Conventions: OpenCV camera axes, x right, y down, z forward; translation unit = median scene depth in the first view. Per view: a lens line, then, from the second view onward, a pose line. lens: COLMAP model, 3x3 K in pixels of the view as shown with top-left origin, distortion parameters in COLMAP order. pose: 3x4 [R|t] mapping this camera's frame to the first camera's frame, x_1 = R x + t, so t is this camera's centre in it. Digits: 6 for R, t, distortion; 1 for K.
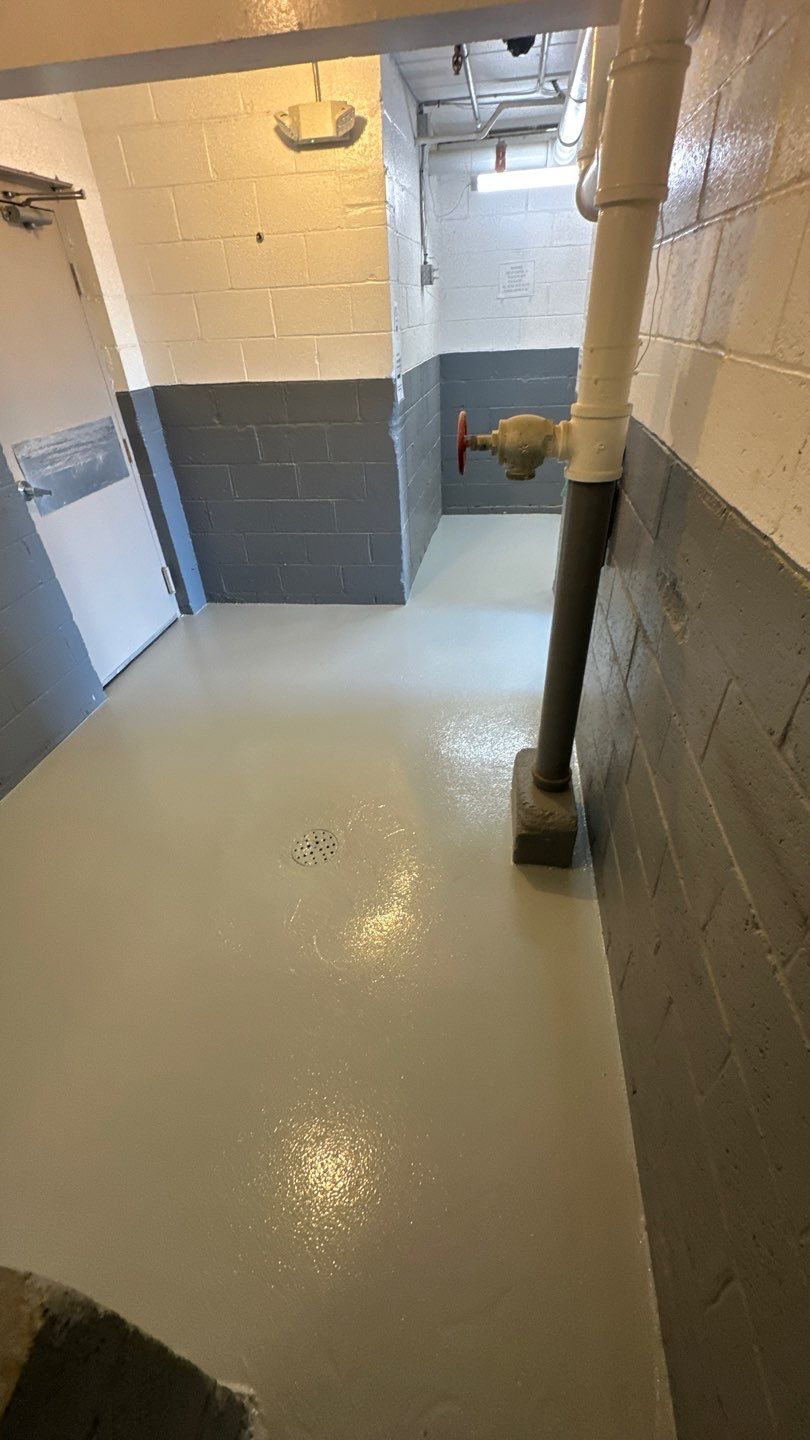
lens RADIAL K [[574.3, 0, 403.0], [0, 574.3, 720.0], [0, 0, 1]] dist [-0.002488, 0.000451]
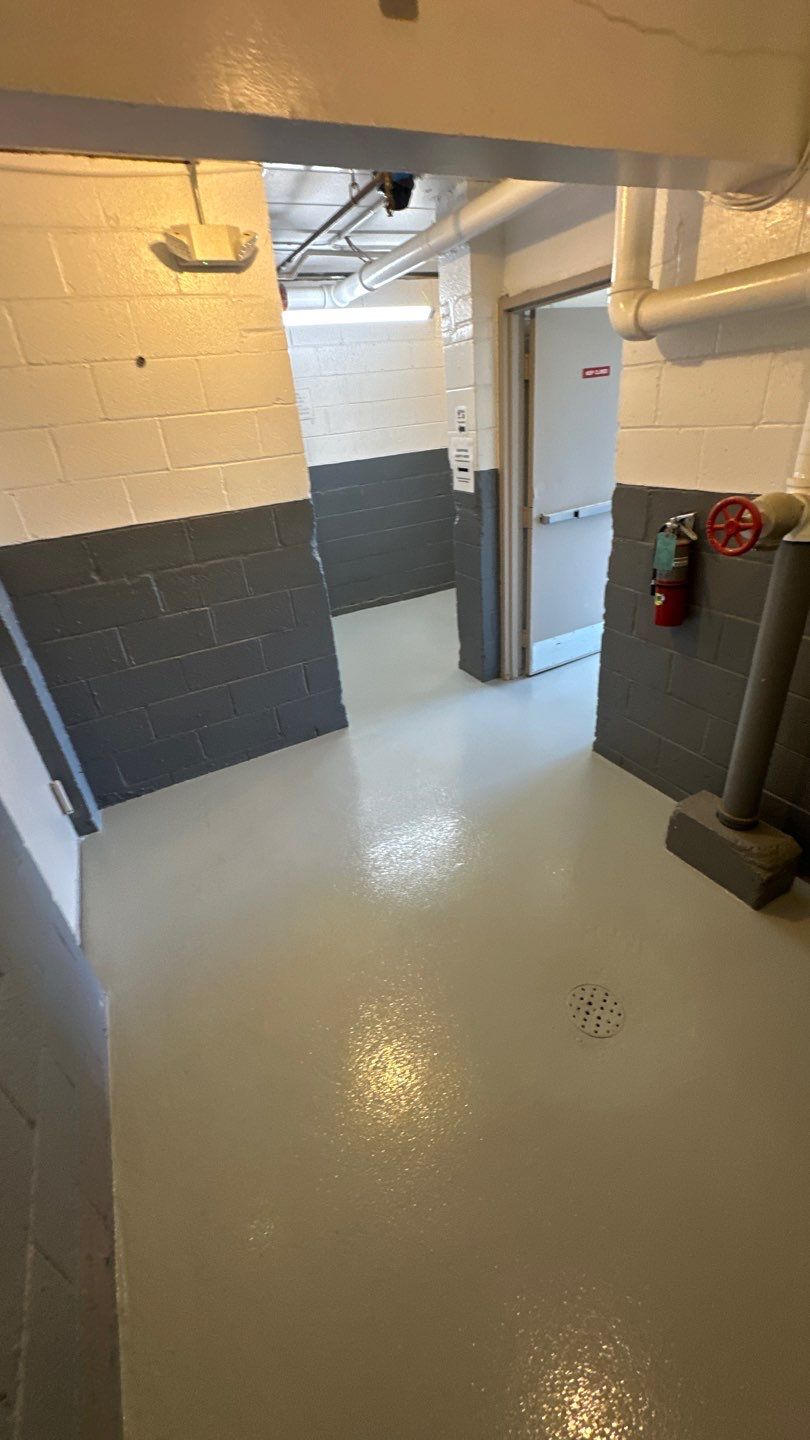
lens RADIAL K [[574.3, 0, 403.0], [0, 574.3, 720.0], [0, 0, 1]] dist [-0.002488, 0.000451]
pose [[0.810908, -0.305049, 0.499372, -0.459709], [0.381861, 0.922487, -0.056572, -0.154172], [-0.443407, 0.236565, 0.864539, 0.213459]]
